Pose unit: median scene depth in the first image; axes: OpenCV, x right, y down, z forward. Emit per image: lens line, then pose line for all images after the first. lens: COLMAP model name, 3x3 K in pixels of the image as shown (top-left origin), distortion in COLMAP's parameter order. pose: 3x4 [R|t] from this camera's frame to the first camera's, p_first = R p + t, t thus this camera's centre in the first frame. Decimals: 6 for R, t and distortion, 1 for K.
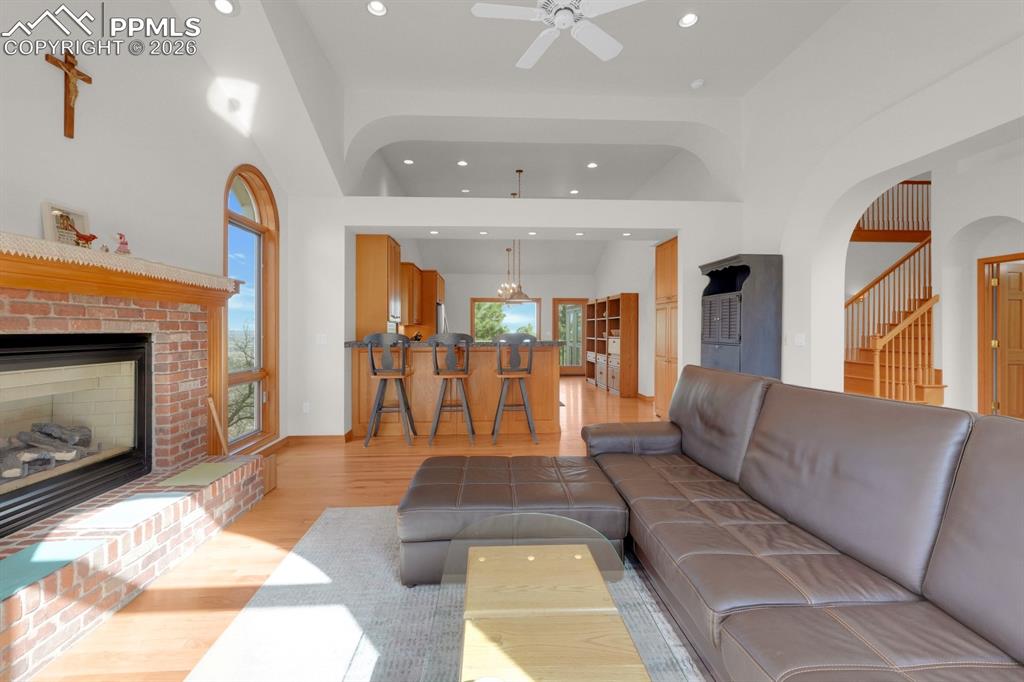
lens RADIAL K [[432.4, 0, 513.4], [0, 432.4, 335.3], [0, 0, 1]] dist [-0.000260, 0.000205]
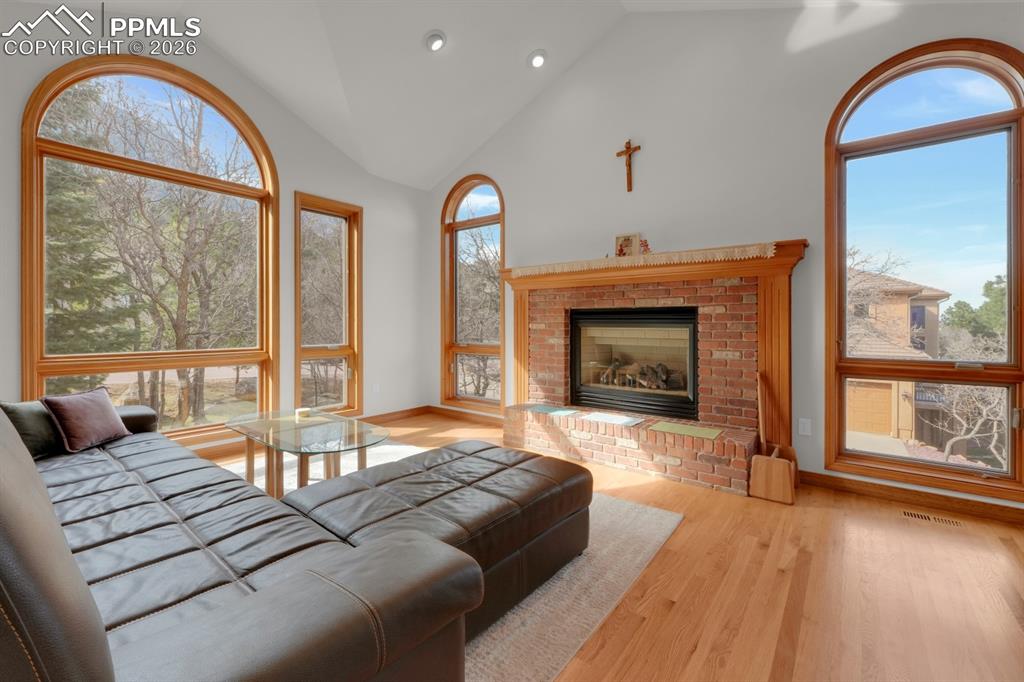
lens RADIAL K [[439.0, 0, 506.3], [0, 439.0, 319.1], [0, 0, 1]] dist [-0.000317, -0.000017]
pose [[-0.671270, -0.007785, -0.741172, 0.544121], [-0.006791, 0.999967, -0.004352, 0.048397], [0.741182, 0.002112, -0.671301, 1.758244]]
